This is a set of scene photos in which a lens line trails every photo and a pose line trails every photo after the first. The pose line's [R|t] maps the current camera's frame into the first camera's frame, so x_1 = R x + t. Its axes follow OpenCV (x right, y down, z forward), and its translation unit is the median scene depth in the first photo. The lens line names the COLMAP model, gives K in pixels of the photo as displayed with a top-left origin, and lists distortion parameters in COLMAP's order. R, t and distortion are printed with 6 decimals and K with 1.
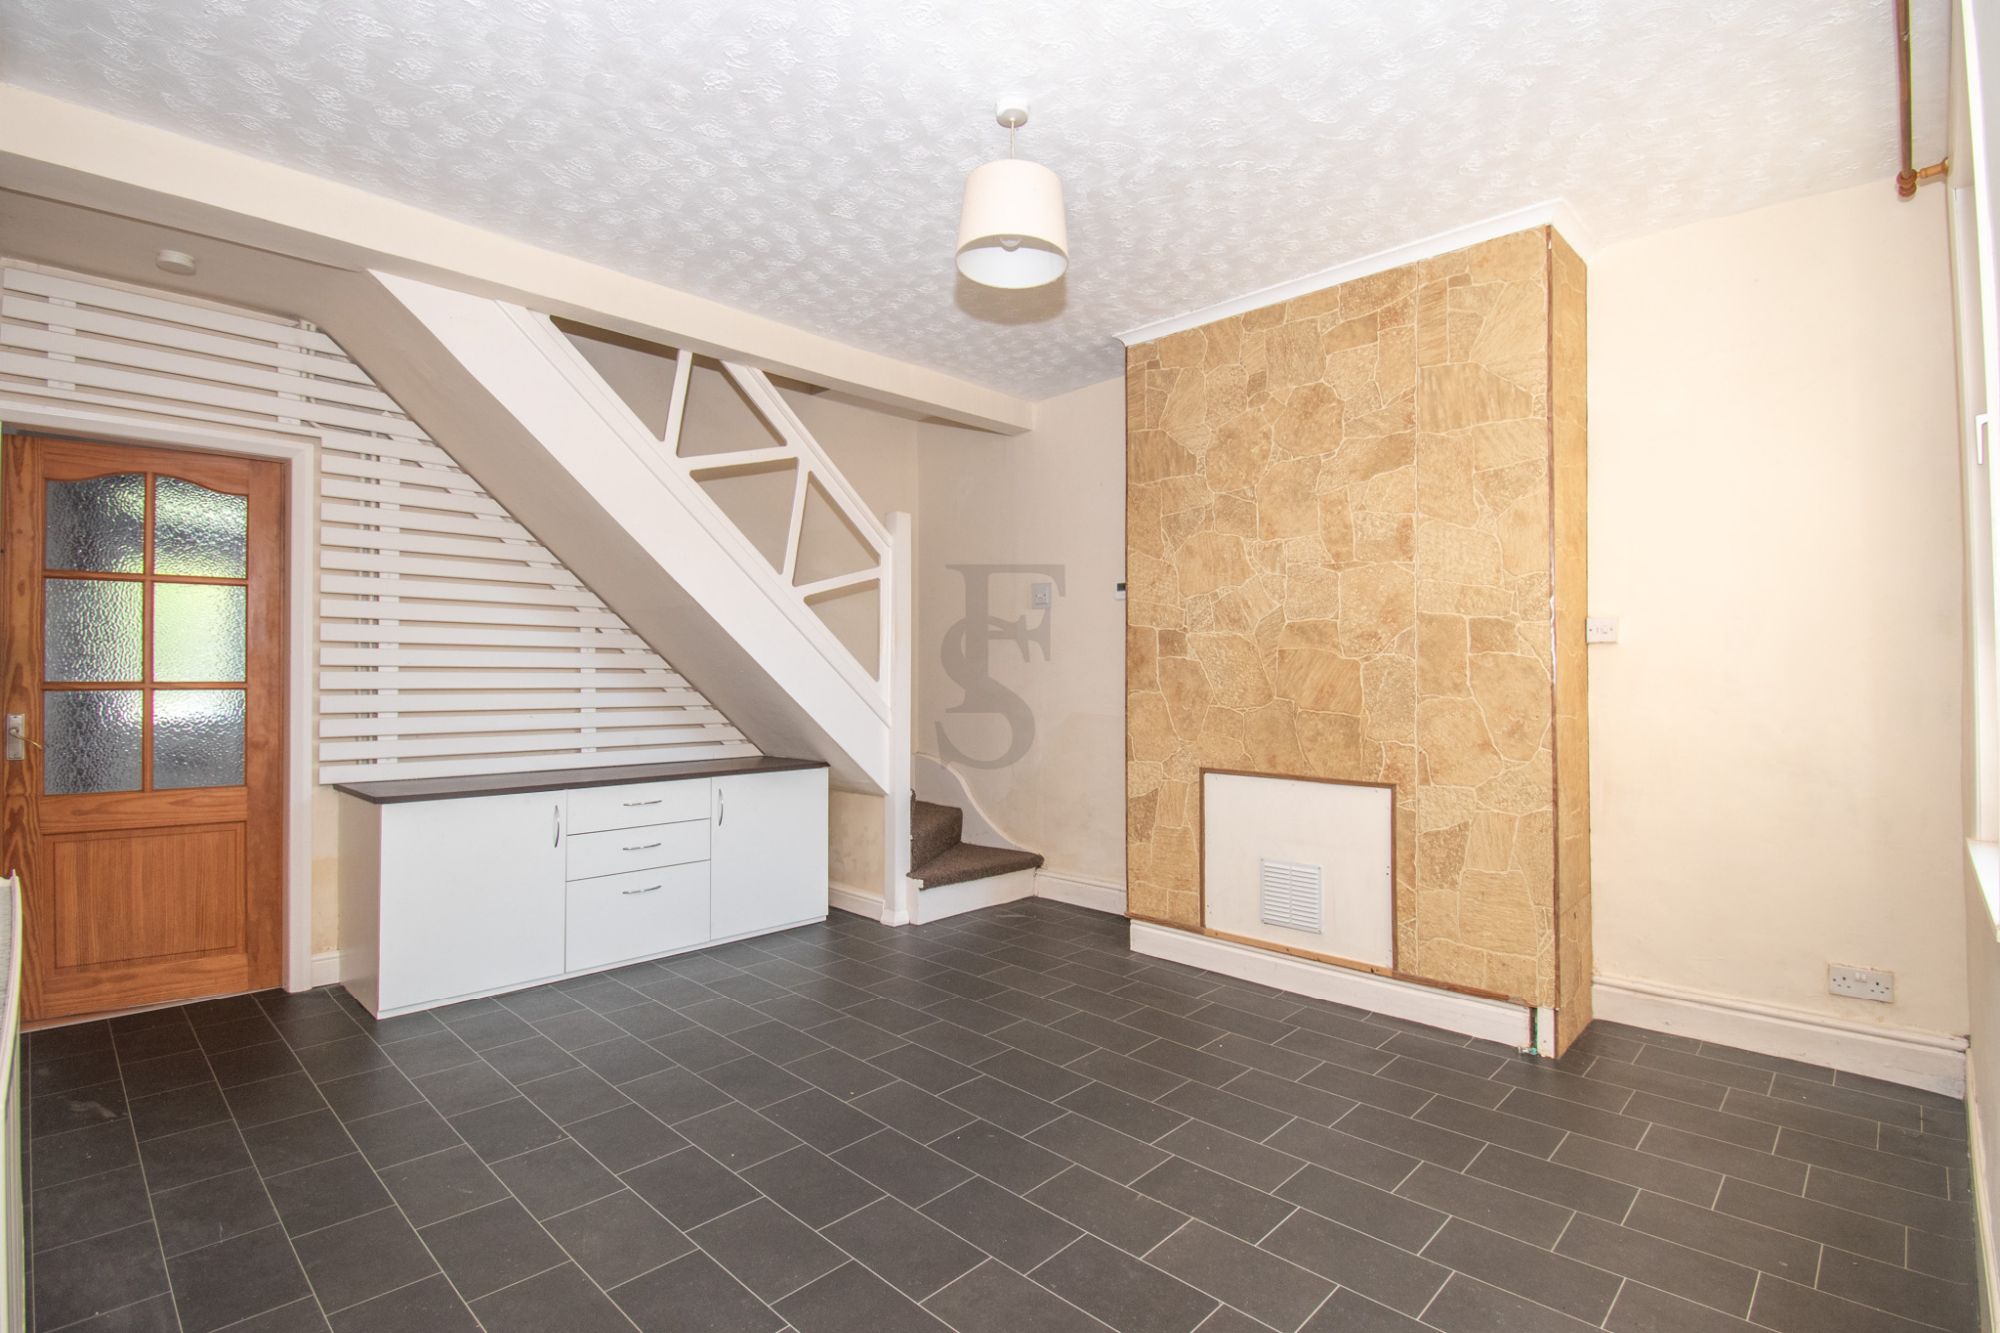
lens RADIAL K [[895.4, 0, 992.9], [0, 895.4, 673.5], [0, 0, 1]] dist [-0.004338, -0.001028]
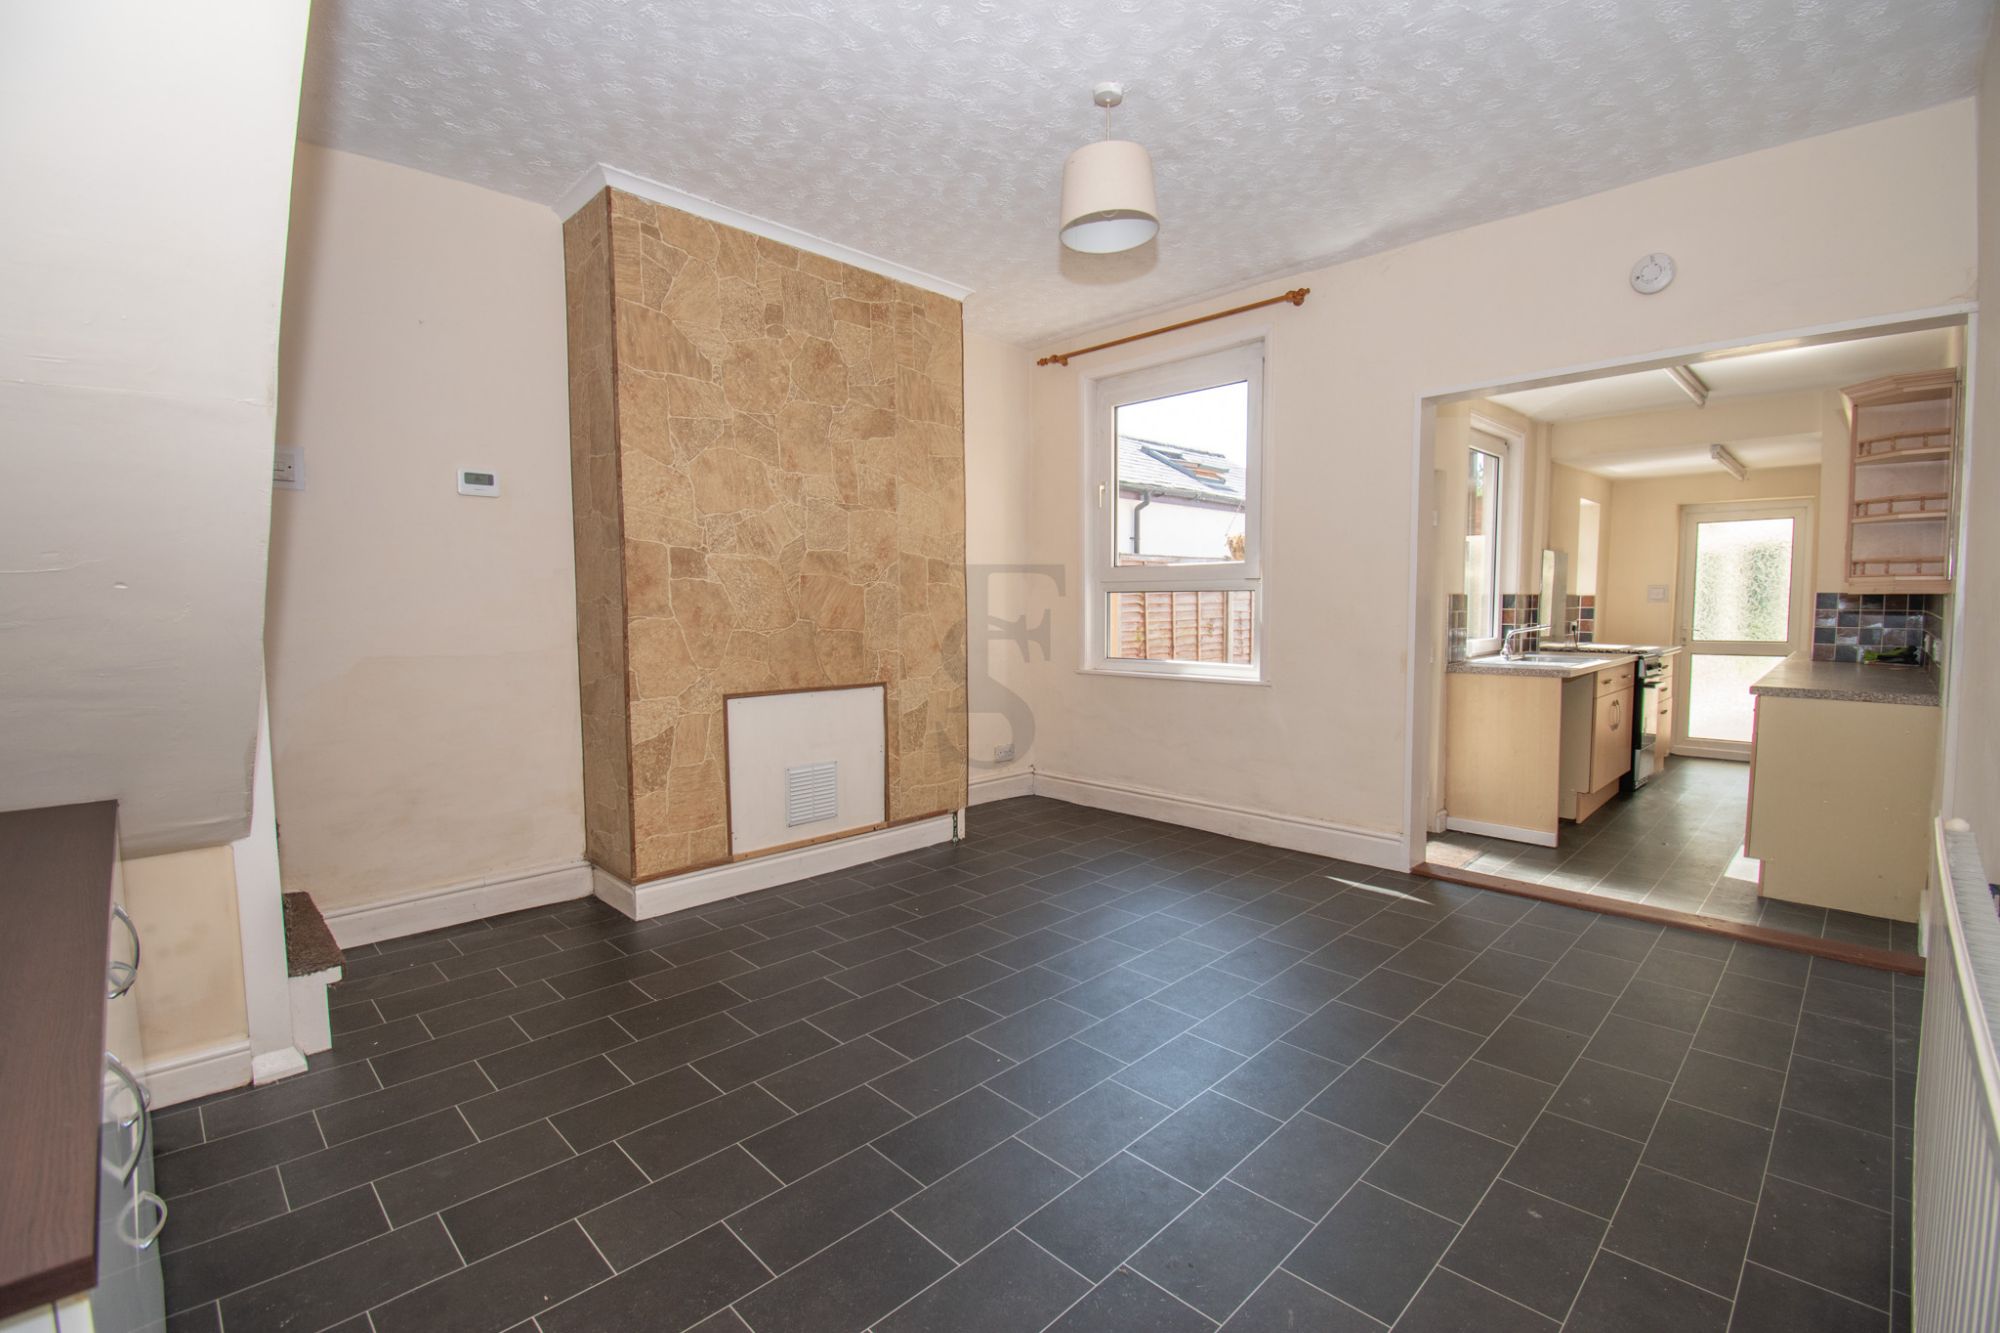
lens RADIAL K [[895.4, 0, 993.6], [0, 895.4, 663.0], [0, 0, 1]] dist [-0.004338, -0.001028]
pose [[0.026313, -0.074017, 0.996910, -0.766244], [-0.003490, 0.997242, 0.074134, -0.001529], [-0.999648, -0.005430, 0.025982, 0.729078]]
